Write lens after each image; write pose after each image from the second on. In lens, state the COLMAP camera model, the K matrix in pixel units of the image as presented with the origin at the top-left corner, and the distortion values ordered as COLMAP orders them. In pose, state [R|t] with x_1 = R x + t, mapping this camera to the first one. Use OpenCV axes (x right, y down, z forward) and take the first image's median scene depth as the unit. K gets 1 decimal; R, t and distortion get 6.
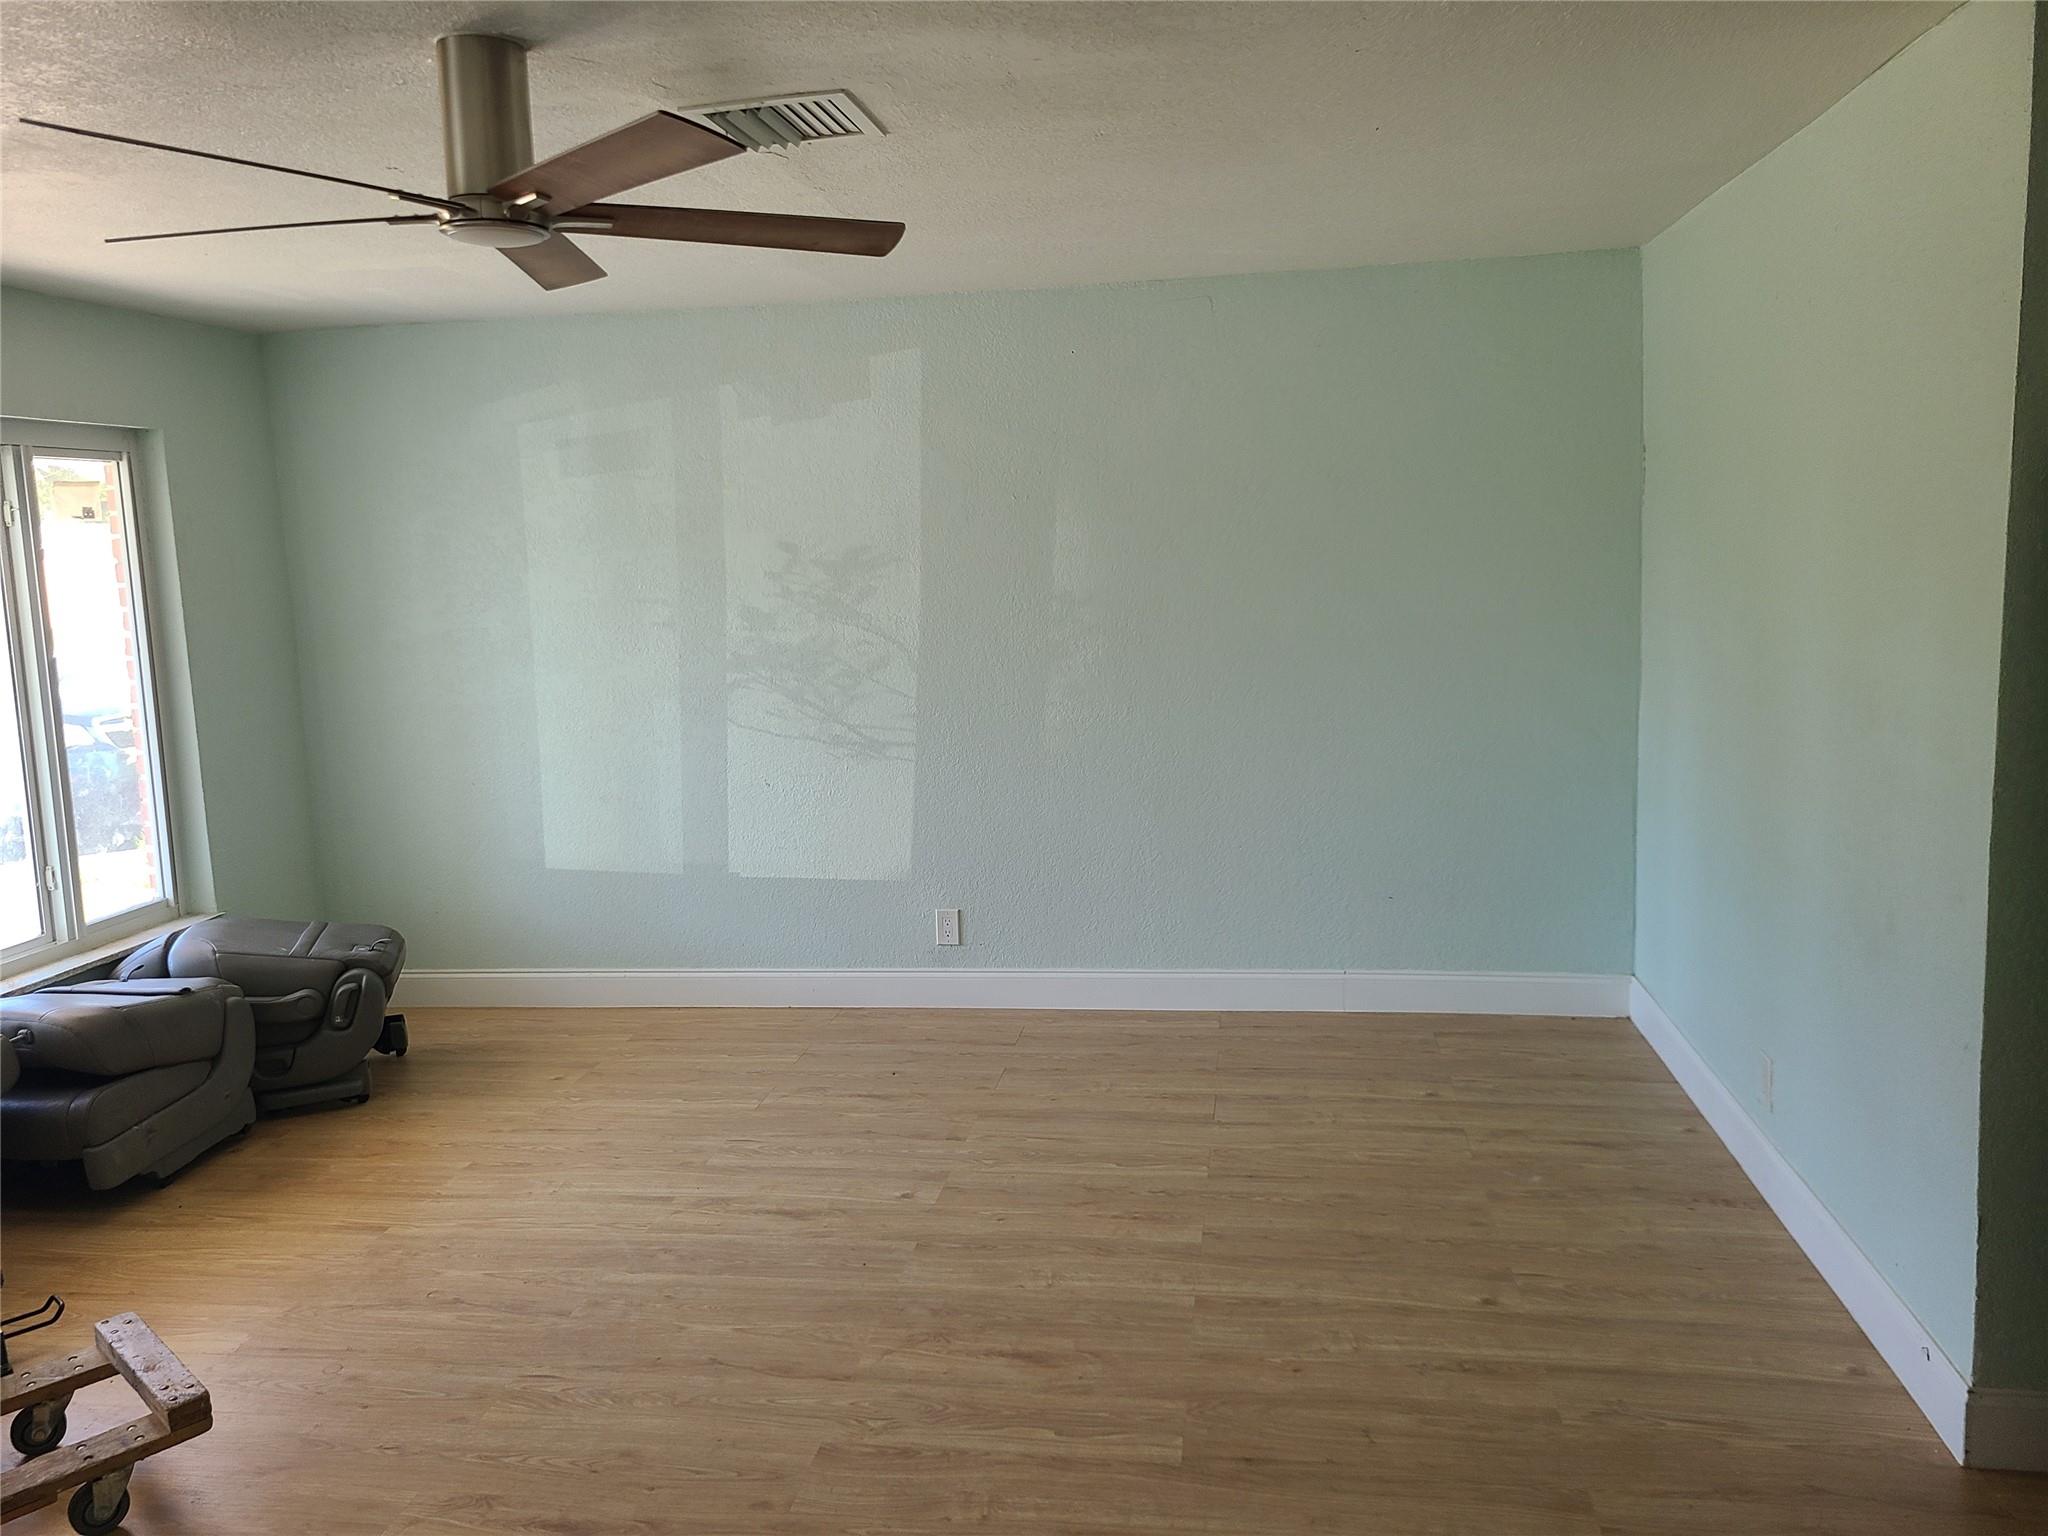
lens RADIAL K [[1547.4, 0, 1017.7], [0, 1547.4, 769.6], [0, 0, 1]] dist [0.057459, -0.023129]
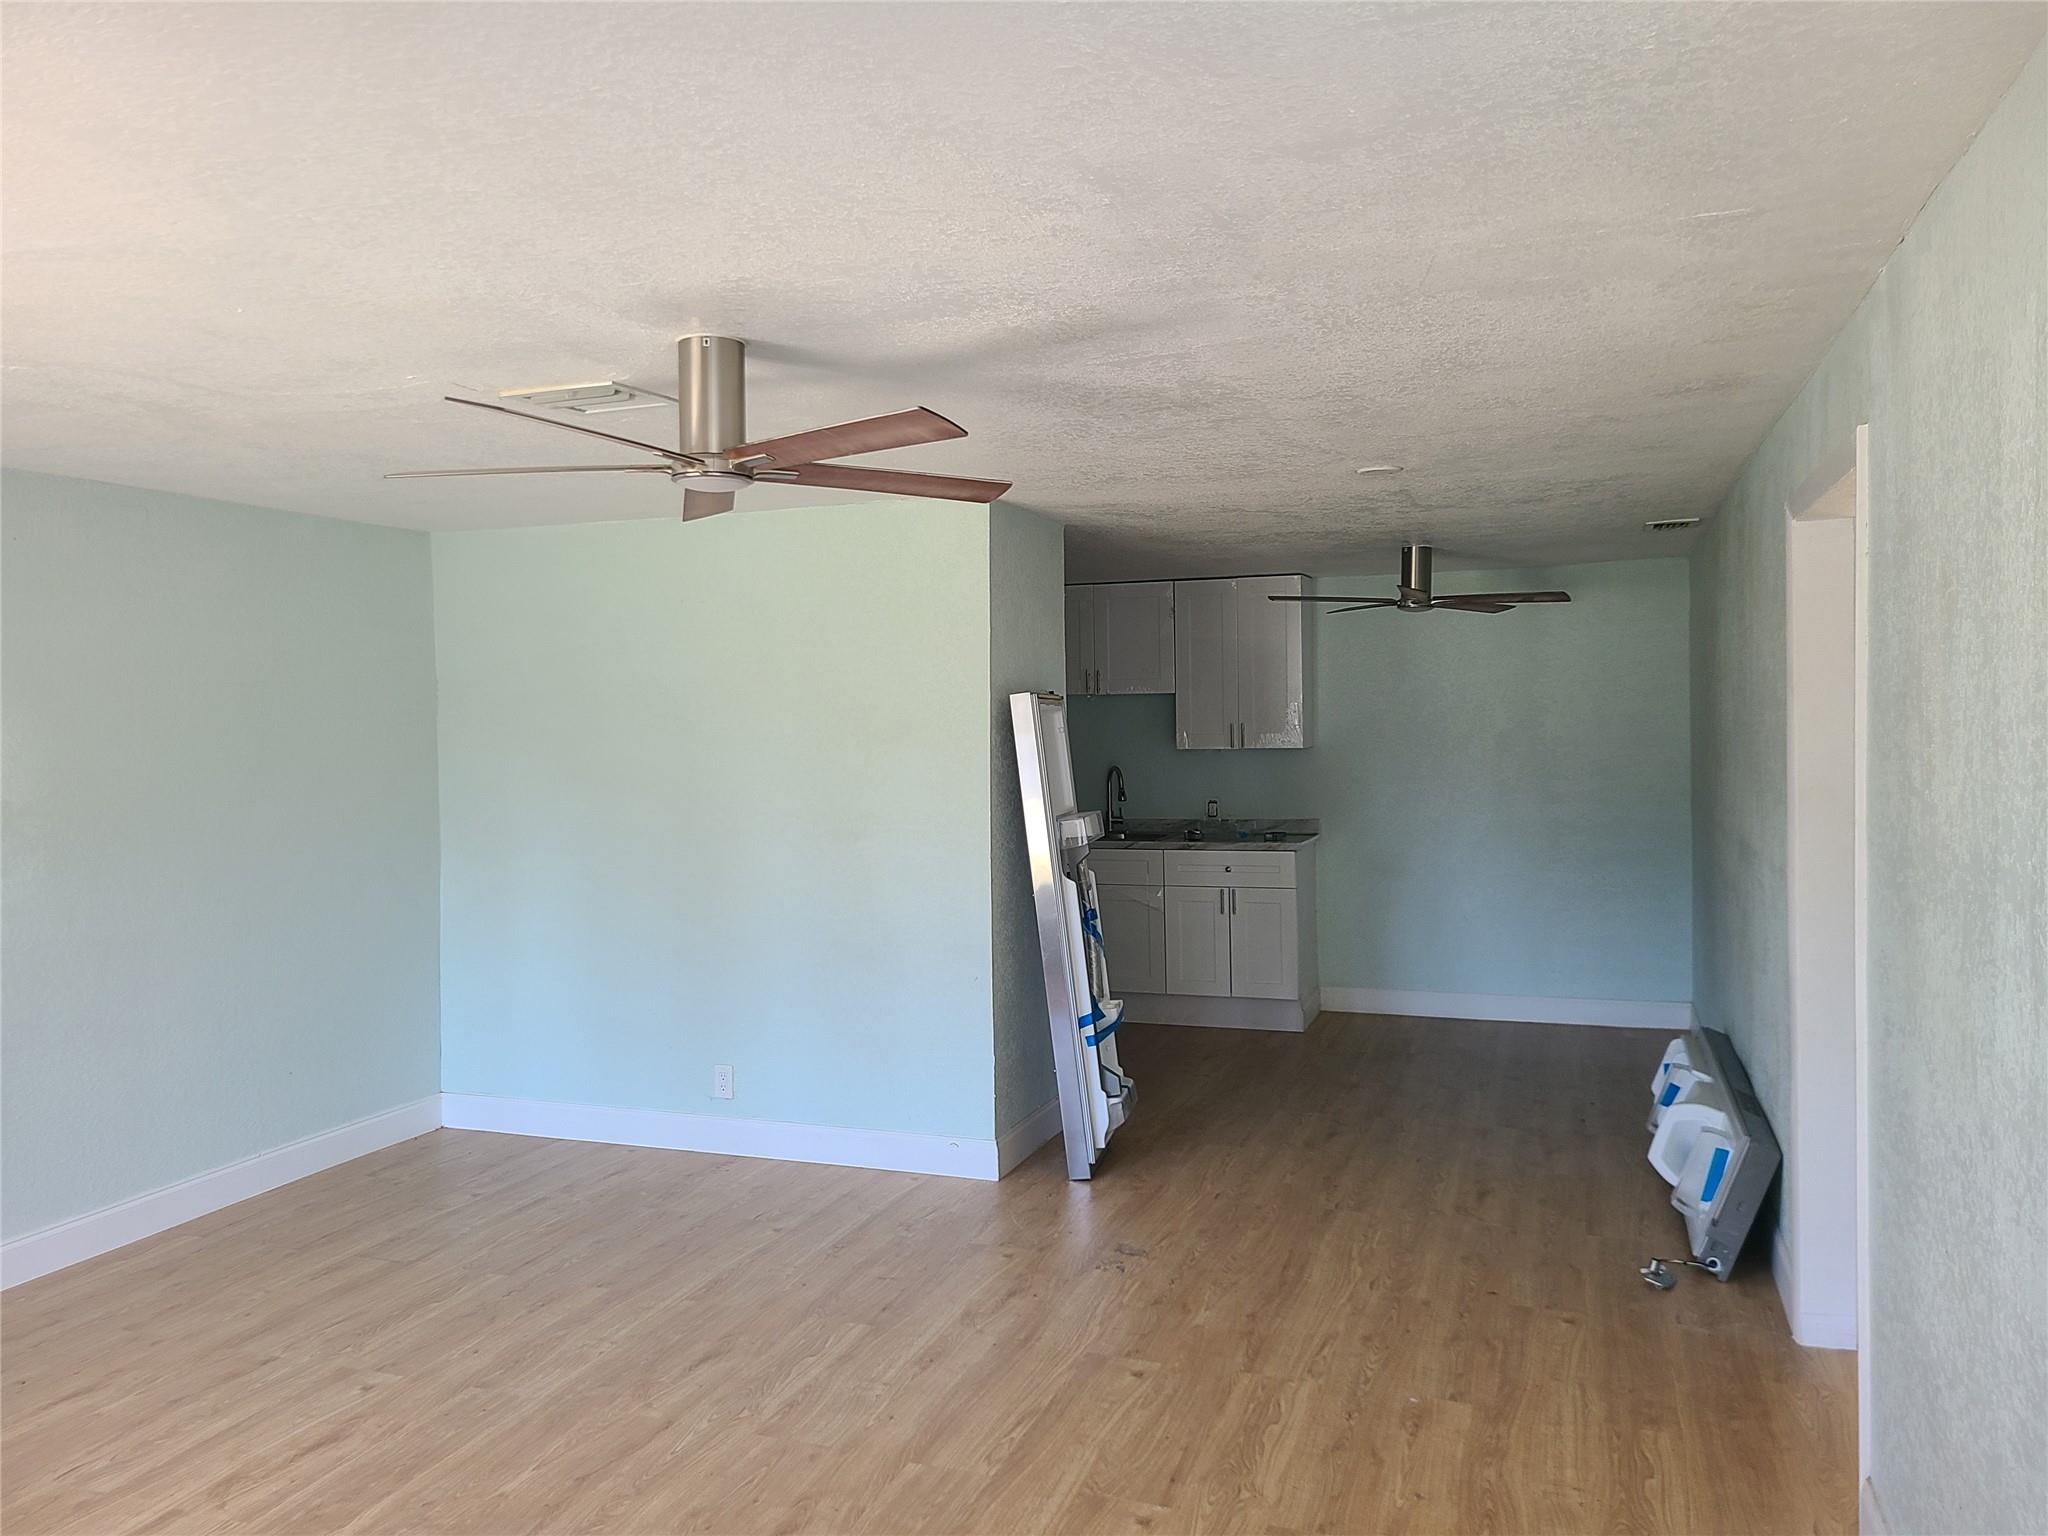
lens RADIAL K [[1547.4, 0, 1013.1], [0, 1547.4, 752.8], [0, 0, 1]] dist [0.057459, -0.023129]
pose [[0.187500, 0.012879, 0.982180, -1.023047], [0.152415, 0.987422, -0.042044, -0.022578], [-0.970368, 0.157582, 0.183179, 0.362581]]
